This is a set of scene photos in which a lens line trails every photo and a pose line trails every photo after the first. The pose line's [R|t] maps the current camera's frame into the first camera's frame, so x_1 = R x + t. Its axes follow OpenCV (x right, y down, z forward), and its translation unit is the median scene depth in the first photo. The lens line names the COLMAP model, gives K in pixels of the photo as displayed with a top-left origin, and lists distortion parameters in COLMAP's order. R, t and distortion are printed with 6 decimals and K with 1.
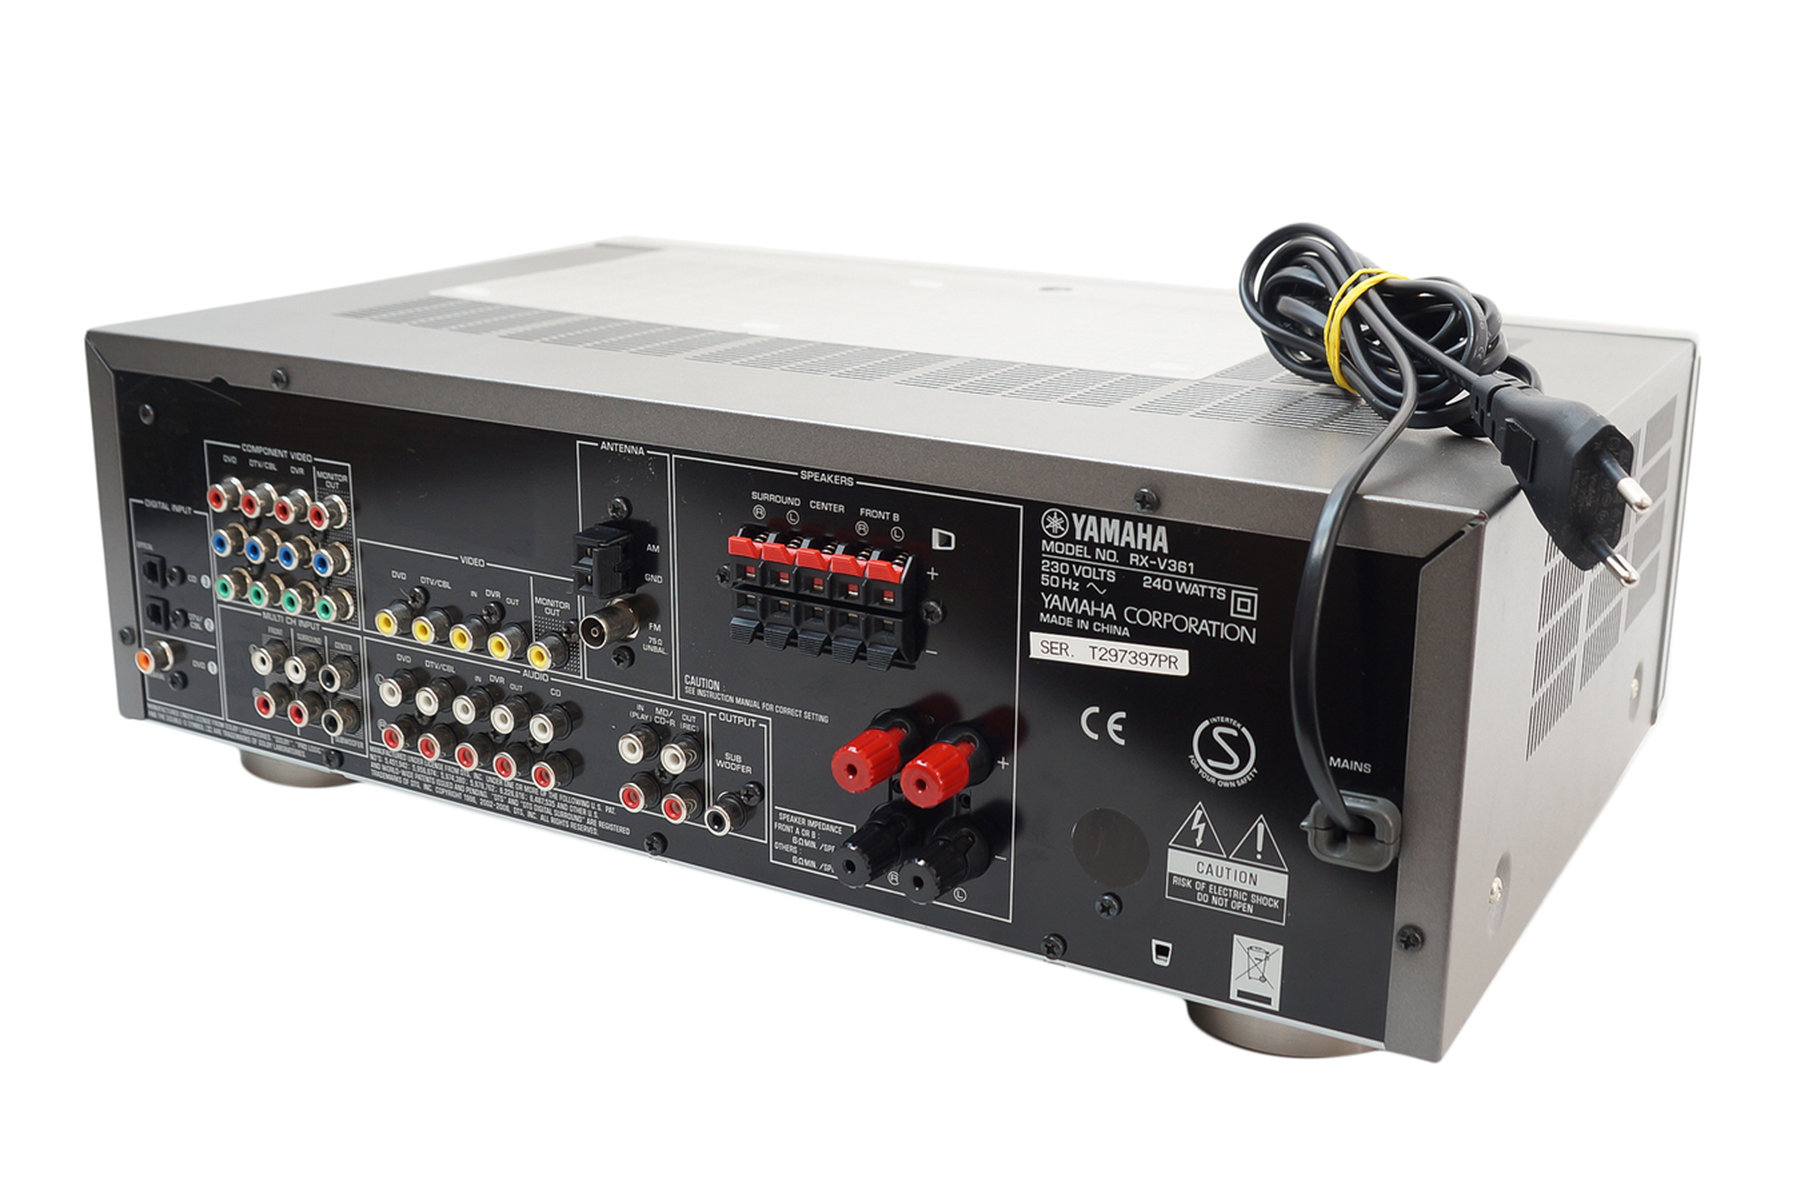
lens RADIAL K [[2016.3, 0, 900.0], [0, 2016.3, 597.0], [0, 0, 1]] dist [-0.018791, 0.015195]
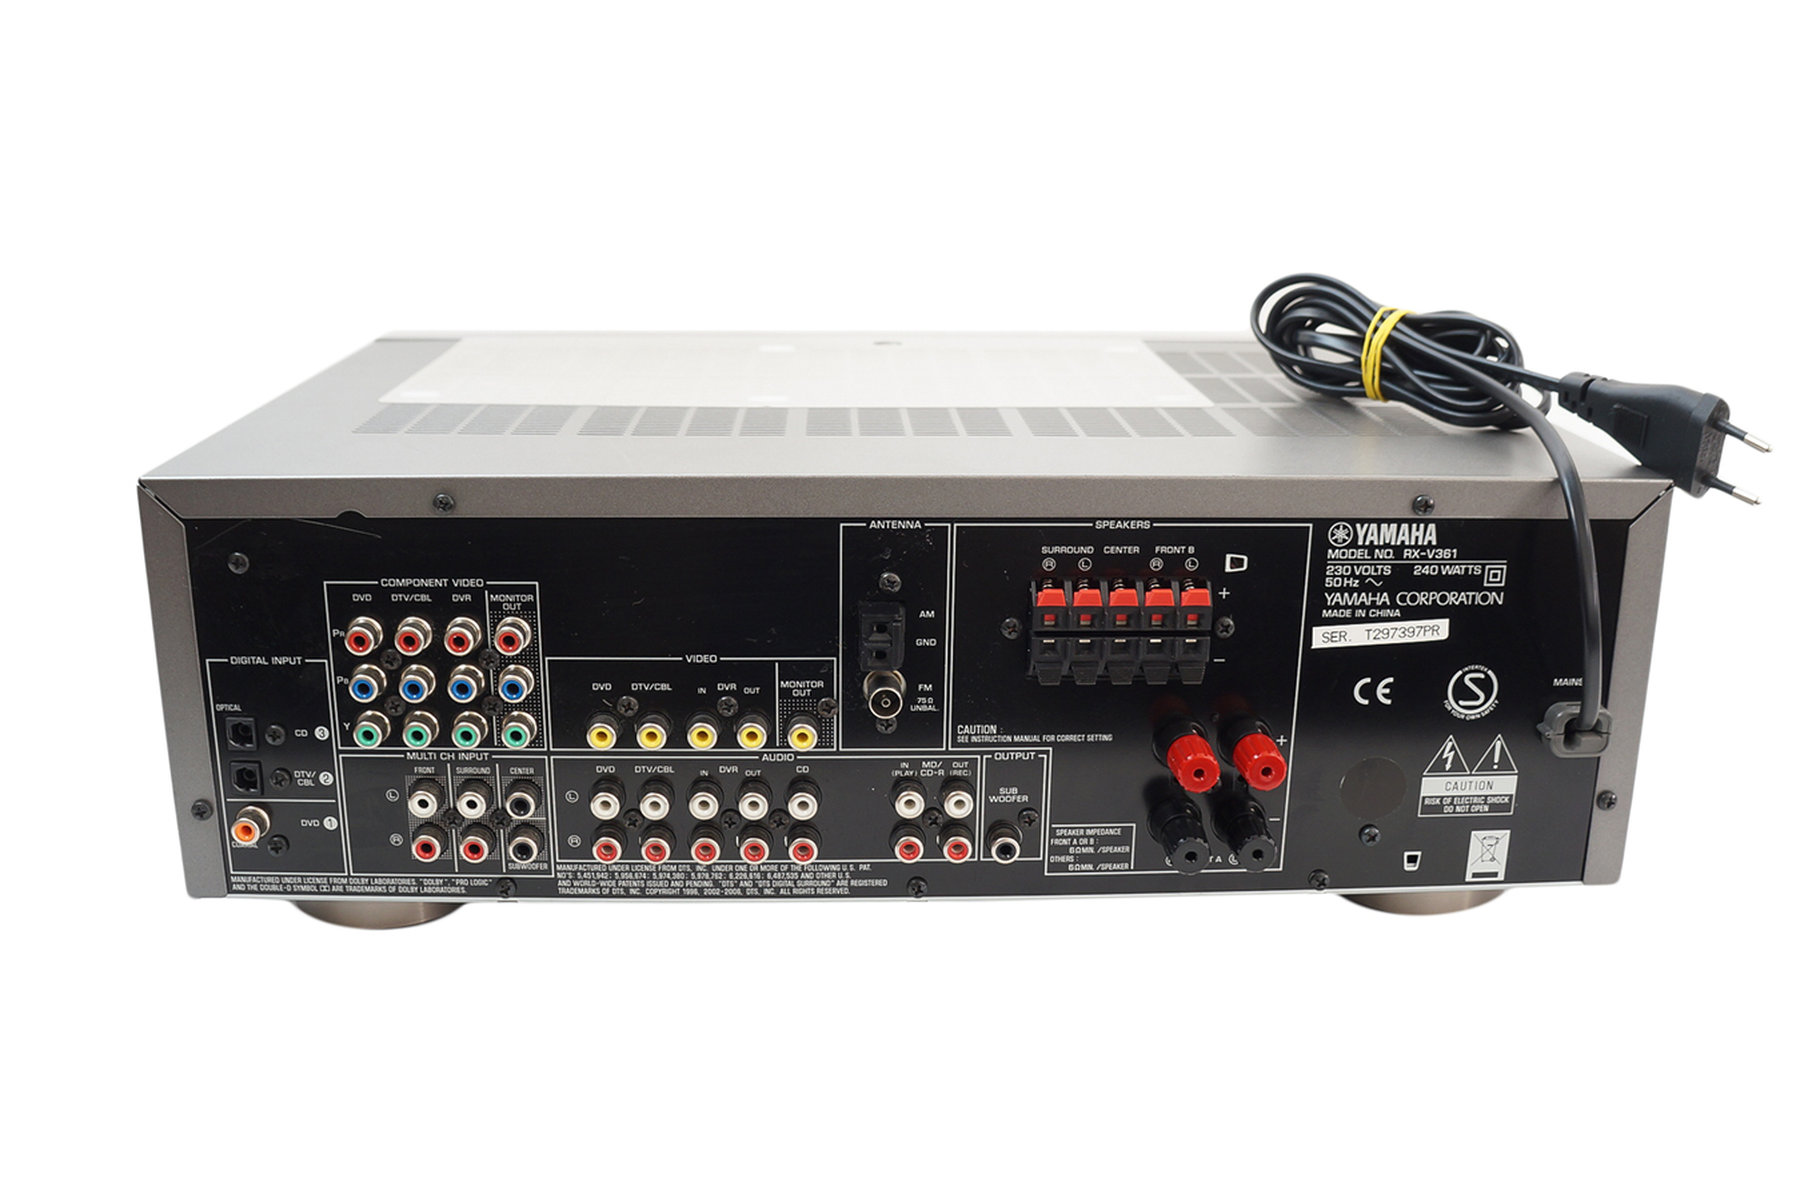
lens RADIAL K [[1503.5, 0, 897.2], [0, 1503.5, 510.3], [0, 0, 1]] dist [-0.100844, 0.004856]
pose [[0.848895, -0.137123, 0.510465, -0.534894], [0.151513, 0.988363, 0.013534, -0.091772], [-0.506380, 0.065853, 0.859792, 0.330227]]
